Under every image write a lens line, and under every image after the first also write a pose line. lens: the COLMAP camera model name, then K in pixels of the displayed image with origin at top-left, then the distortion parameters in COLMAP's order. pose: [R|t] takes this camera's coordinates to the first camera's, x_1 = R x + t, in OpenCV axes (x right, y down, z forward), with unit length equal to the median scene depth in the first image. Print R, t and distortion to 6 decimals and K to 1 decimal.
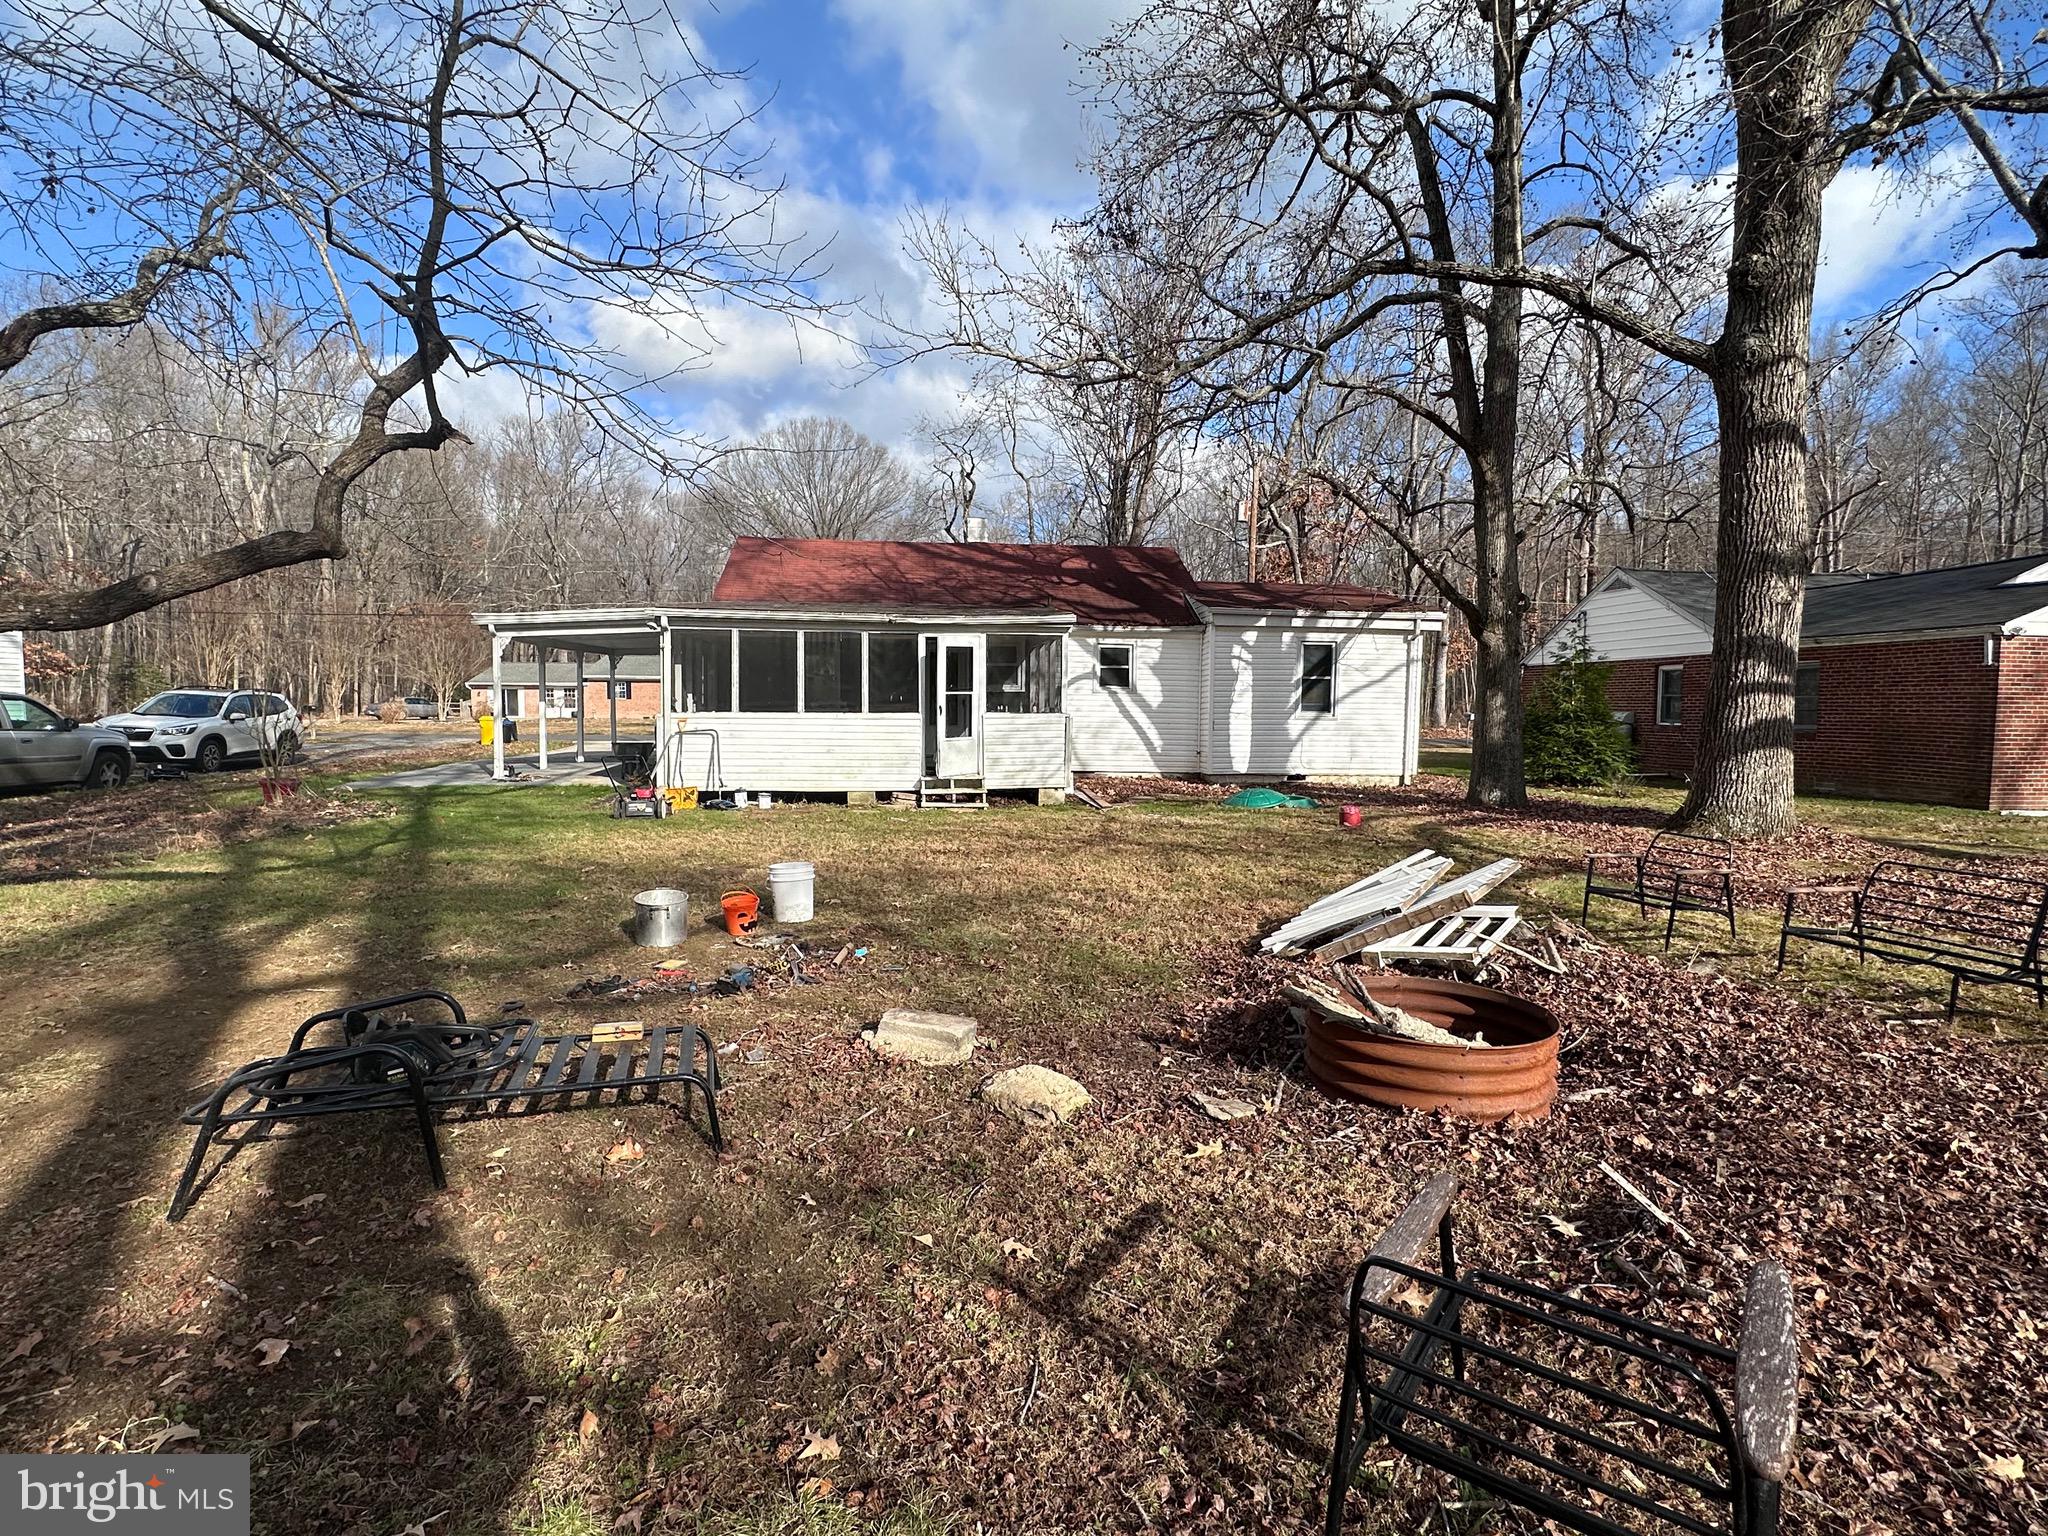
lens RADIAL K [[1003.4, 0, 1021.6], [0, 1003.4, 764.2], [0, 0, 1]] dist [-0.000803, 0.000138]
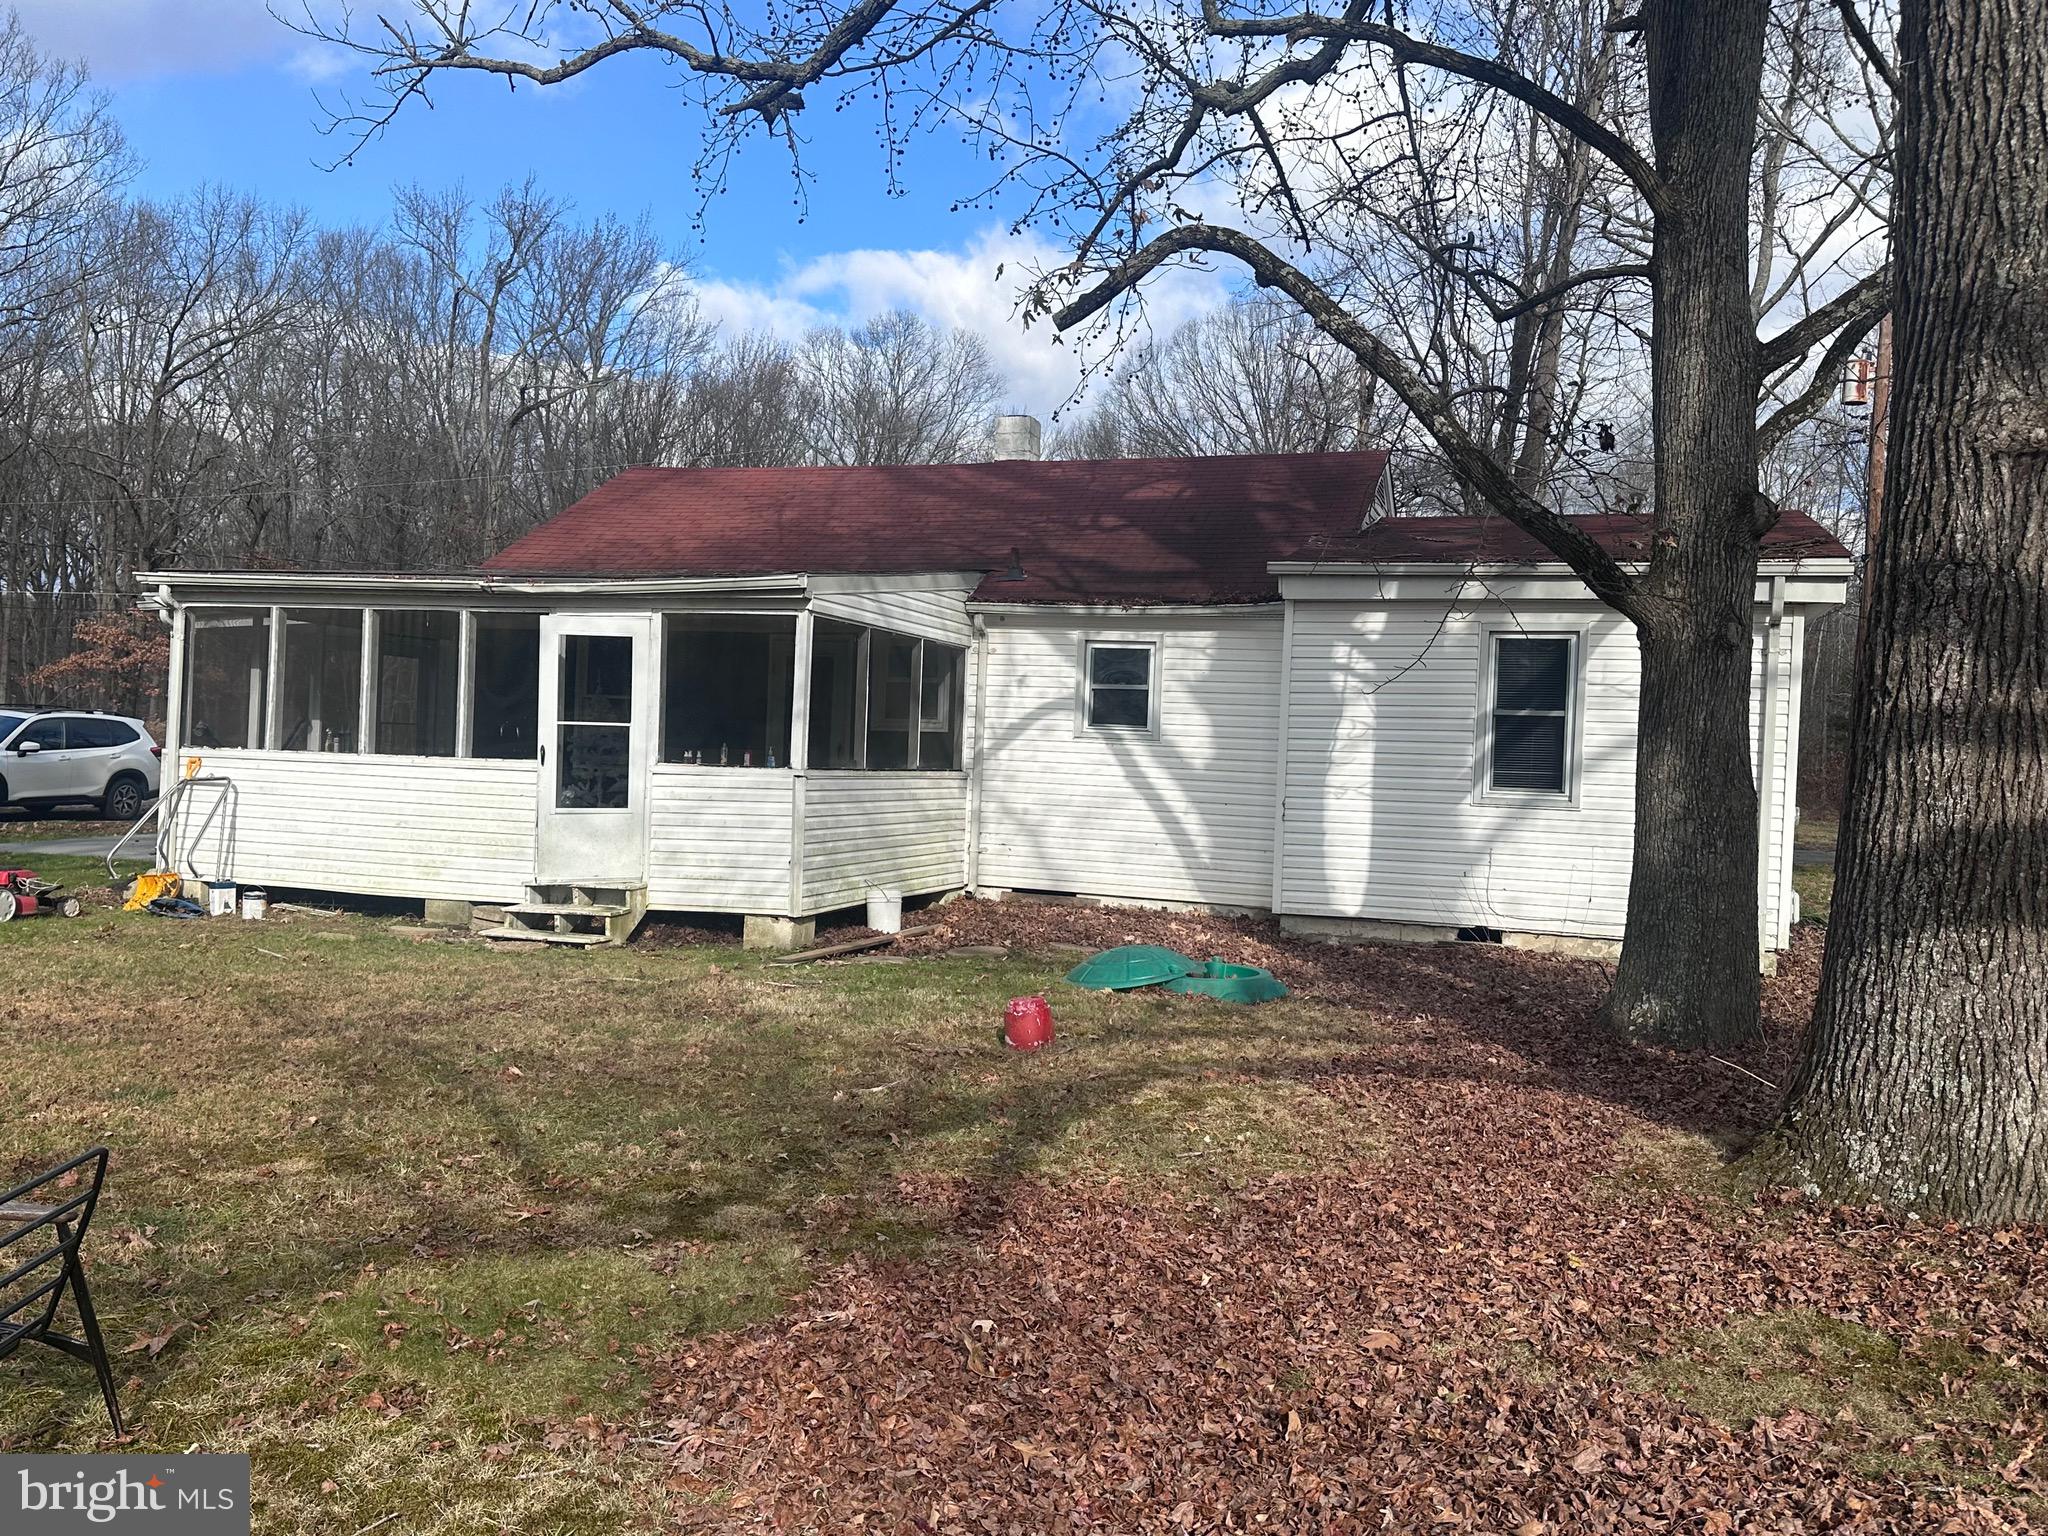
lens RADIAL K [[1650.8, 0, 1024.3], [0, 1650.8, 777.5], [0, 0, 1]] dist [0.077360, -0.030536]
pose [[0.907450, 0.031140, -0.419003, 0.404291], [-0.054905, 0.997487, -0.044777, -0.012637], [0.416556, 0.063638, 0.906880, 0.240634]]
